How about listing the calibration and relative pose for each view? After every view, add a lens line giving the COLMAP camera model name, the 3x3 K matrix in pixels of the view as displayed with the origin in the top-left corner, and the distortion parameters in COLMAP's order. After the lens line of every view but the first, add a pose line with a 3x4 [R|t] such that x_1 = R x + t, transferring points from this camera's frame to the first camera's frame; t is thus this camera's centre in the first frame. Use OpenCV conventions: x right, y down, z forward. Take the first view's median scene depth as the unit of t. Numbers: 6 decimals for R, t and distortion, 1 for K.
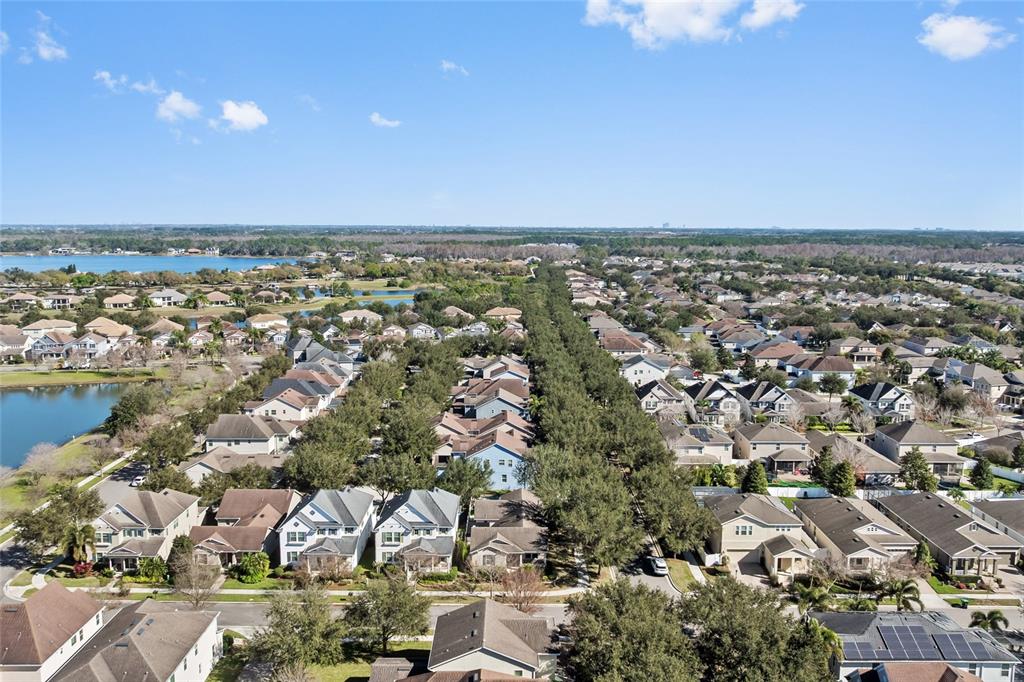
lens RADIAL K [[853.1, 0, 494.2], [0, 853.1, 339.7], [0, 0, 1]] dist [-0.016964, -0.015029]
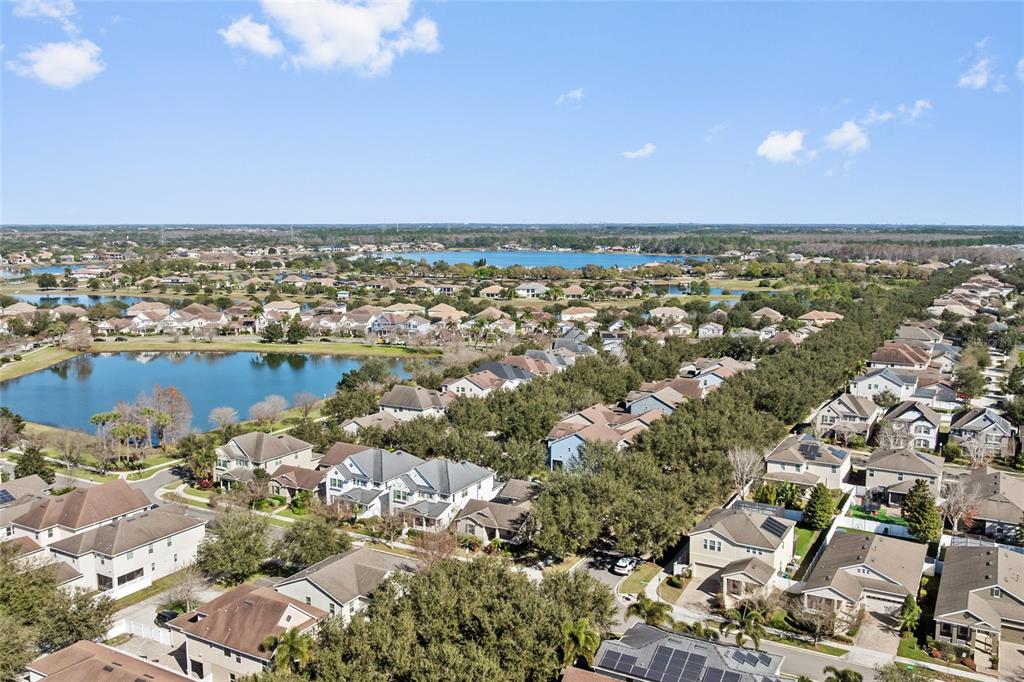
lens RADIAL K [[853.1, 0, 494.2], [0, 853.1, 339.7], [0, 0, 1]] dist [-0.016964, -0.015029]
pose [[0.870612, 0.061658, -0.488091, 0.312673], [-0.060992, 0.997989, 0.017278, -0.002621], [0.488175, 0.014727, 0.872622, 0.033770]]
